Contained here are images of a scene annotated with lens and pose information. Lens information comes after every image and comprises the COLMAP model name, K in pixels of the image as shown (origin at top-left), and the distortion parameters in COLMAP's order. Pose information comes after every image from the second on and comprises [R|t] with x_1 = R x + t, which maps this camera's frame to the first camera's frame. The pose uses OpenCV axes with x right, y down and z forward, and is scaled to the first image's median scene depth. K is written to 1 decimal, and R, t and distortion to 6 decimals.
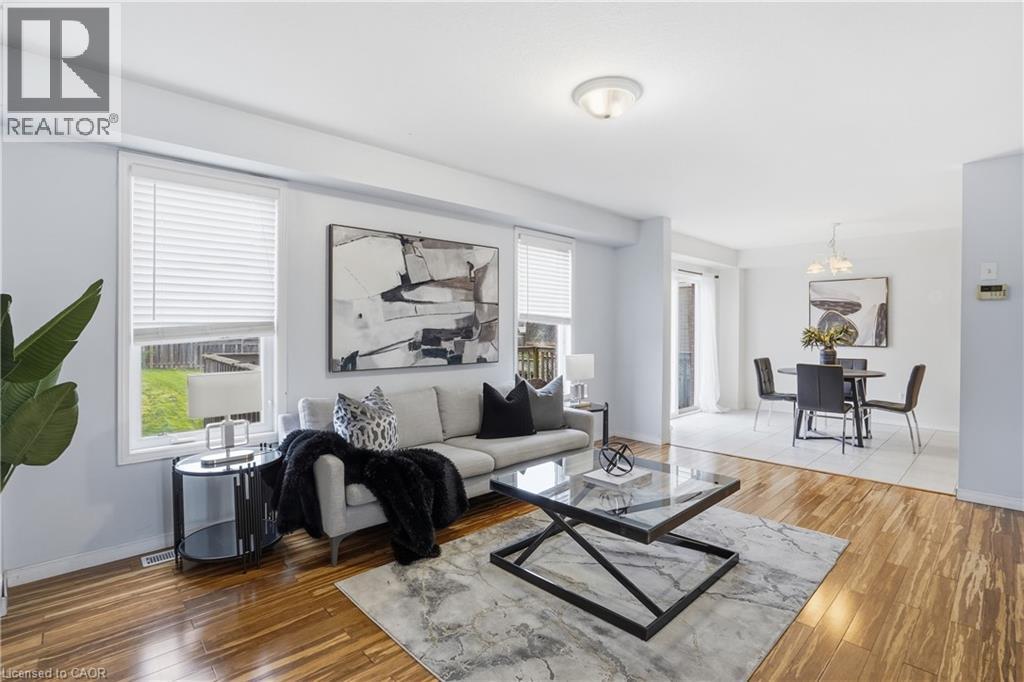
lens RADIAL K [[464.8, 0, 534.5], [0, 464.8, 331.4], [0, 0, 1]] dist [-0.038659, 0.002017]
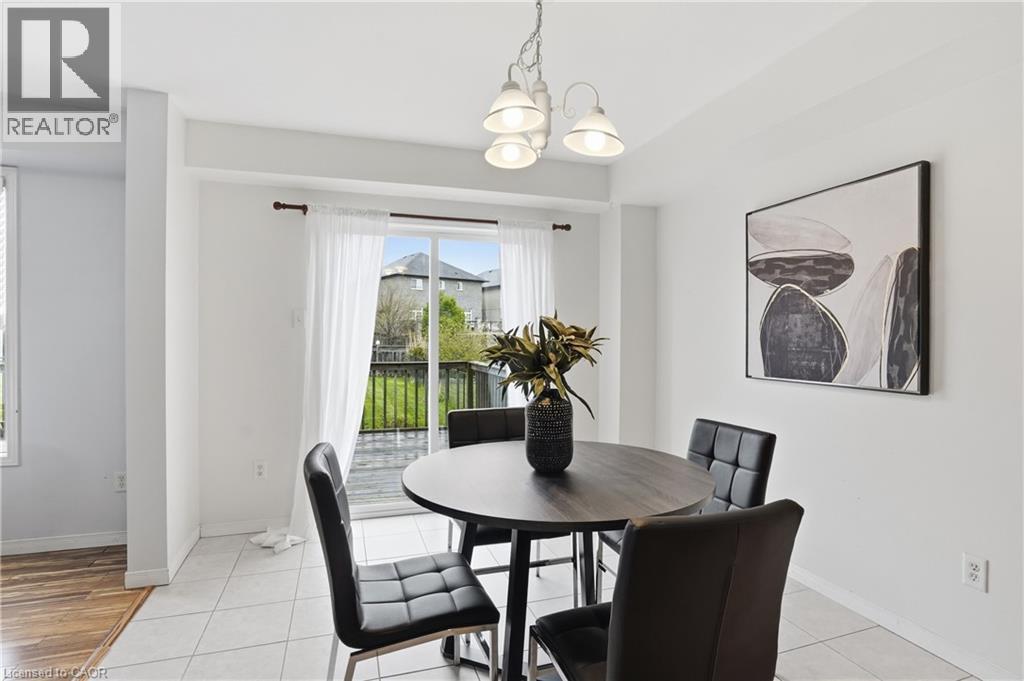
lens RADIAL K [[507.1, 0, 514.0], [0, 507.1, 341.3], [0, 0, 1]] dist [-0.016293, 0.001590]
pose [[0.906002, 0.002478, -0.423265, 1.082135], [-0.000001, 0.999983, 0.005854, -0.003173], [0.423273, -0.005303, 0.905987, 0.939397]]
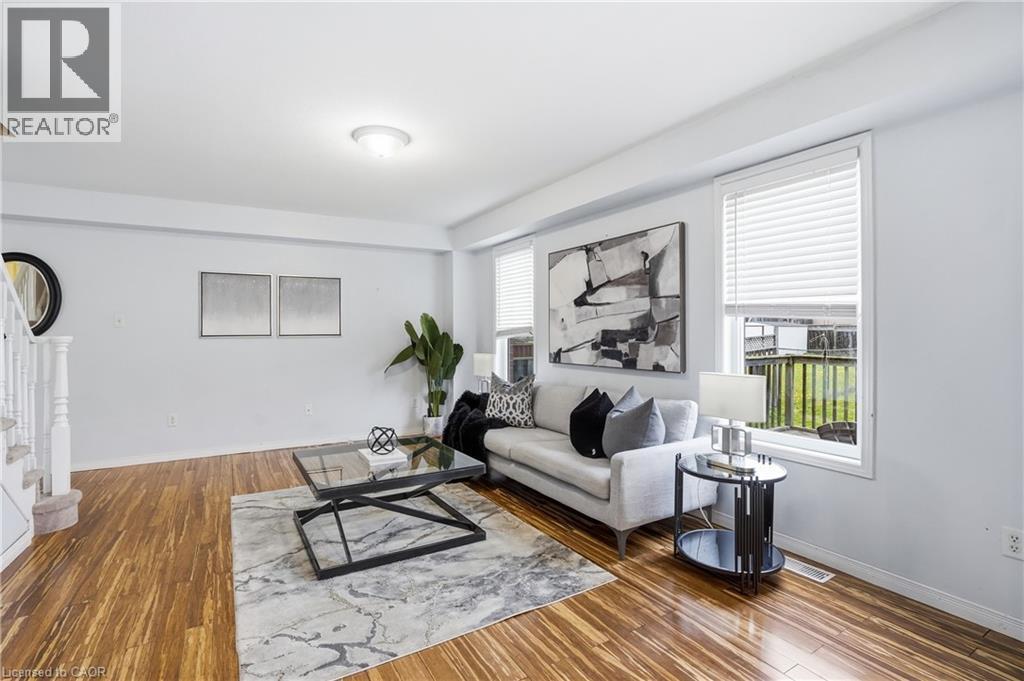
lens RADIAL K [[464.8, 0, 493.8], [0, 464.8, 330.3], [0, 0, 1]] dist [-0.038659, 0.002017]
pose [[-0.236486, -0.002081, -0.971633, 0.782245], [0.000295, 0.999998, -0.002213, -0.002037], [0.971635, -0.000810, -0.236485, 0.966886]]
